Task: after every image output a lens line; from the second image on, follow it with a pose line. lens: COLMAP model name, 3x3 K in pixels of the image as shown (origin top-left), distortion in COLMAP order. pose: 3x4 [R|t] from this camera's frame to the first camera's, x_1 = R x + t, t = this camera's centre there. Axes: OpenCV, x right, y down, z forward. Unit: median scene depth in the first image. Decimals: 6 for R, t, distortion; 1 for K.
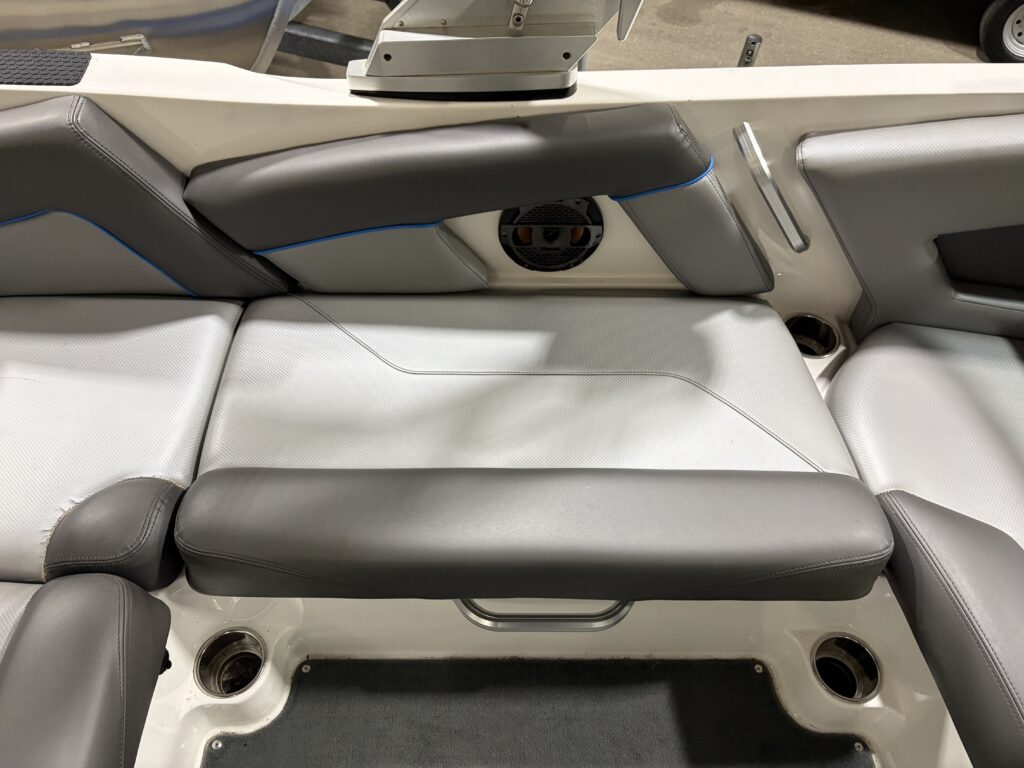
lens RADIAL K [[779.7, 0, 509.4], [0, 779.7, 381.3], [0, 0, 1]] dist [0.045981, -0.041884]
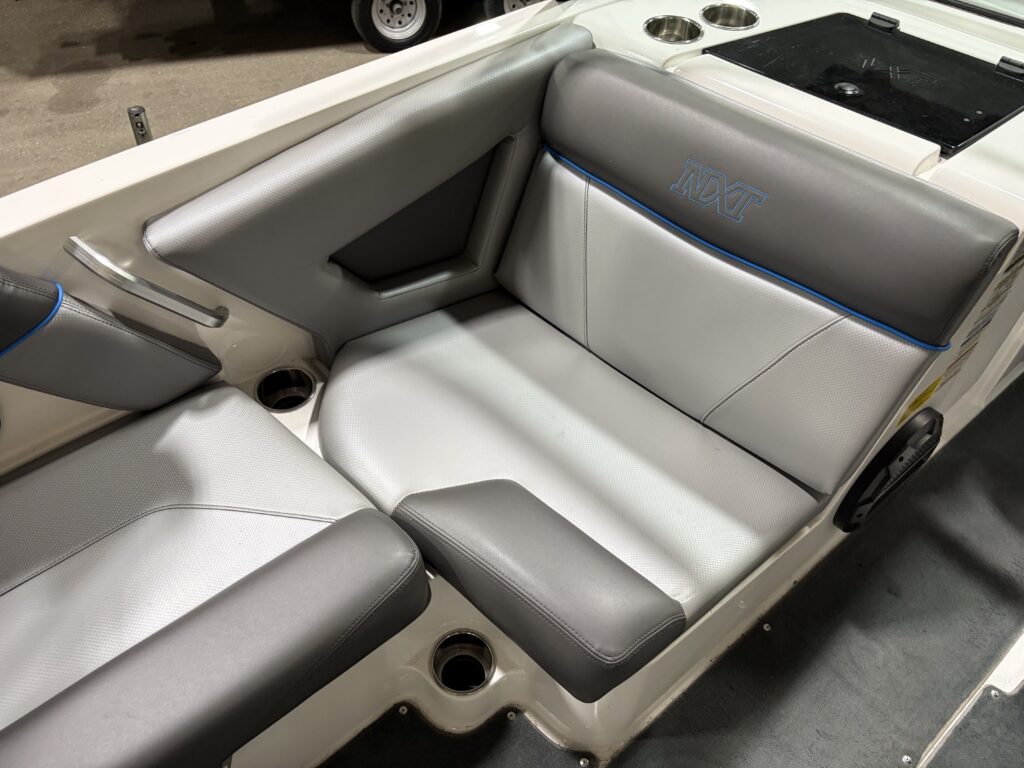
lens RADIAL K [[779.7, 0, 509.4], [0, 779.7, 381.3], [0, 0, 1]] dist [0.045981, -0.041884]
pose [[0.773352, -0.474920, 0.419973, 0.202483], [0.489299, 0.868351, 0.080950, -0.008869], [-0.403129, 0.142890, 0.903919, -0.006566]]
